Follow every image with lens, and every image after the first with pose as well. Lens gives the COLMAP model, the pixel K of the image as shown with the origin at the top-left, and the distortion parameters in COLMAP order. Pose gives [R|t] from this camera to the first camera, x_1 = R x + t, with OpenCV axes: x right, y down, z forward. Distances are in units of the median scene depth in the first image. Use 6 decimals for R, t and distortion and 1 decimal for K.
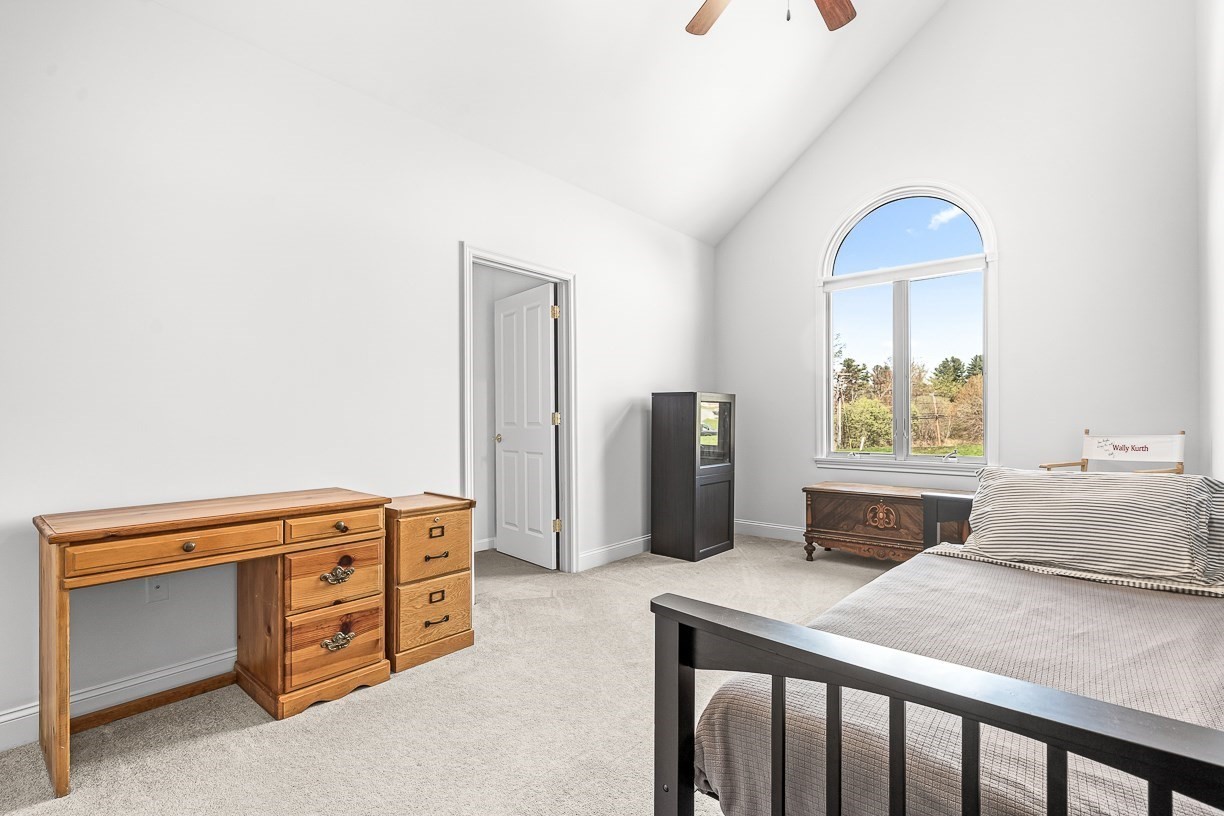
lens RADIAL K [[583.4, 0, 612.7], [0, 583.4, 412.2], [0, 0, 1]] dist [0.001145, 0.001018]
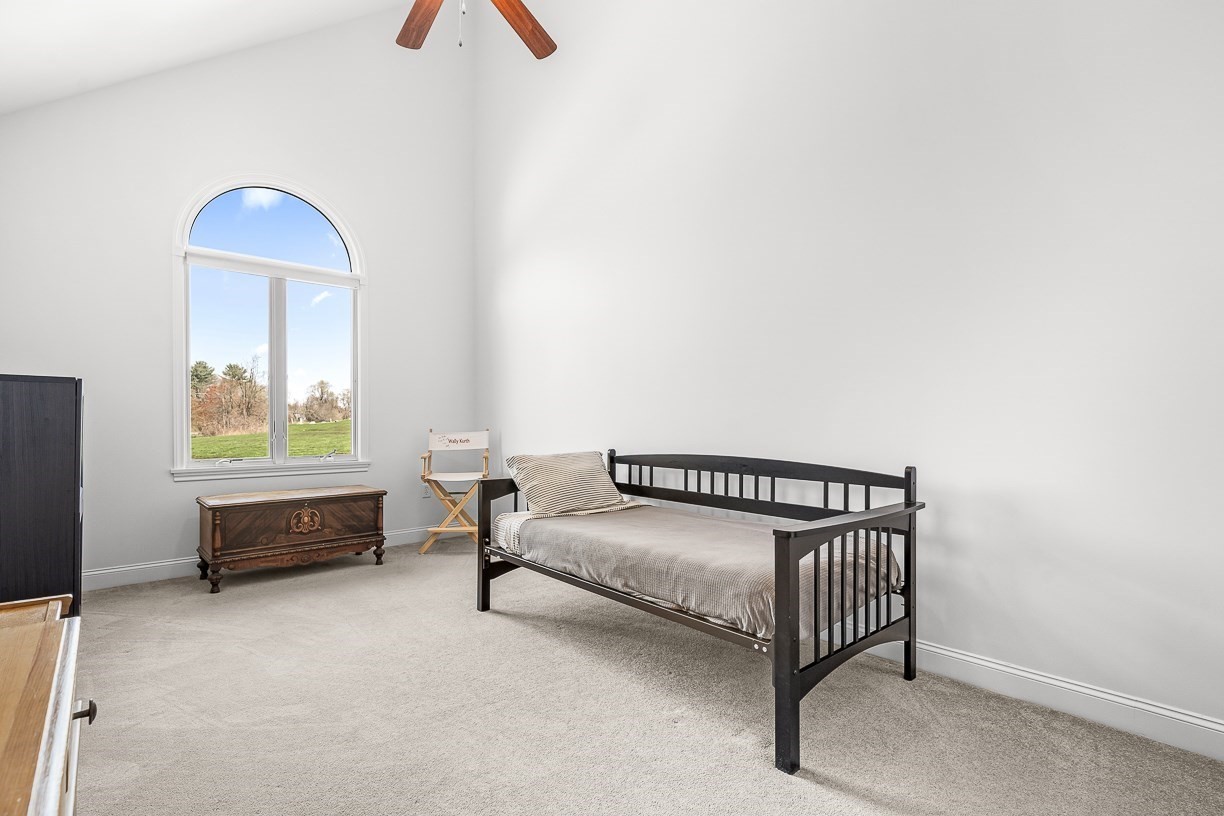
lens RADIAL K [[583.4, 0, 613.4], [0, 583.4, 418.1], [0, 0, 1]] dist [0.001145, 0.001018]
pose [[0.133237, 0.006650, 0.991062, -0.436533], [-0.010975, 0.999926, -0.005234, 0.006280], [-0.991023, -0.010180, 0.133301, 0.356964]]
